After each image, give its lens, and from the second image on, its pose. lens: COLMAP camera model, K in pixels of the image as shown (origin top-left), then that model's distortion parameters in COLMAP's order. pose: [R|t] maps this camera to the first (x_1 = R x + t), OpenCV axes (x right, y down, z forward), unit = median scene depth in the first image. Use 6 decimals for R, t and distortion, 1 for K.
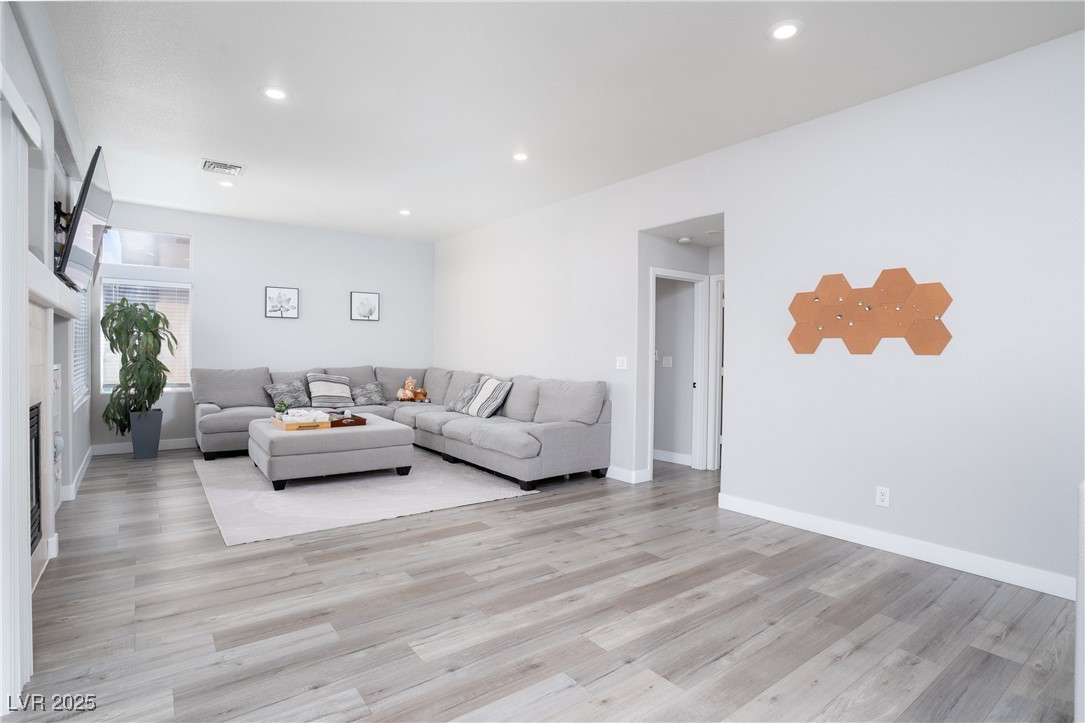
lens RADIAL K [[533.5, 0, 541.4], [0, 533.5, 355.4], [0, 0, 1]] dist [-0.078394, 0.033169]
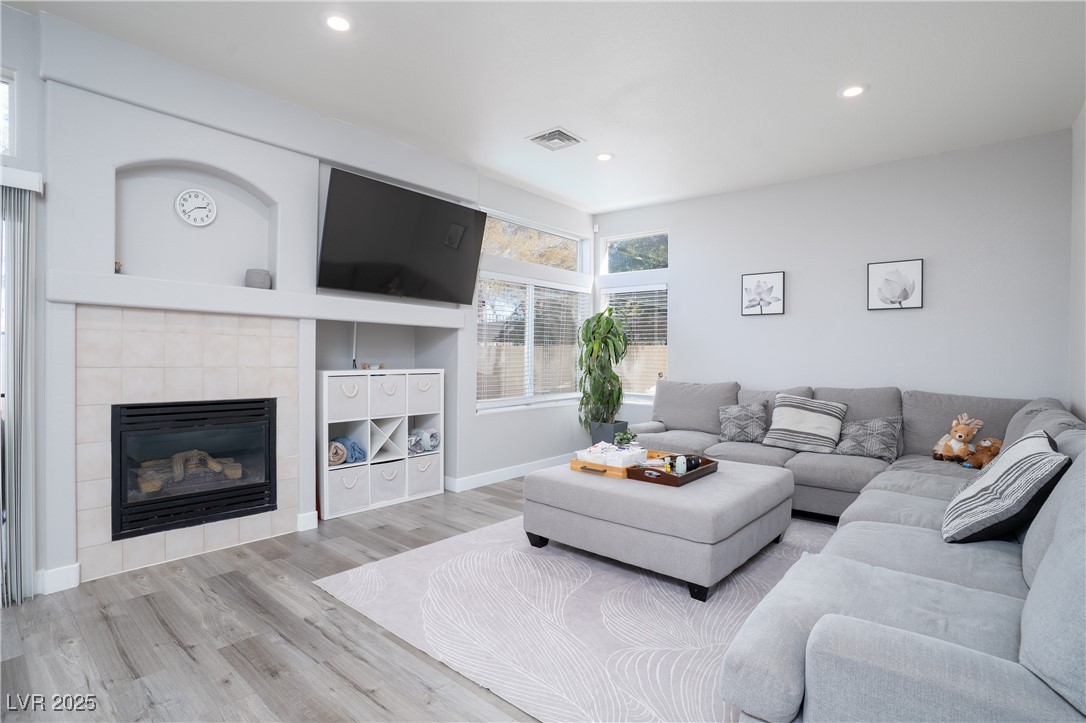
lens RADIAL K [[537.4, 0, 547.1], [0, 537.4, 357.3], [0, 0, 1]] dist [-0.079093, 0.034375]
pose [[0.222721, -0.006690, -0.974859, 0.289765], [-0.015481, 0.999826, -0.010398, -0.002437], [0.974759, 0.017408, 0.222578, 1.025919]]
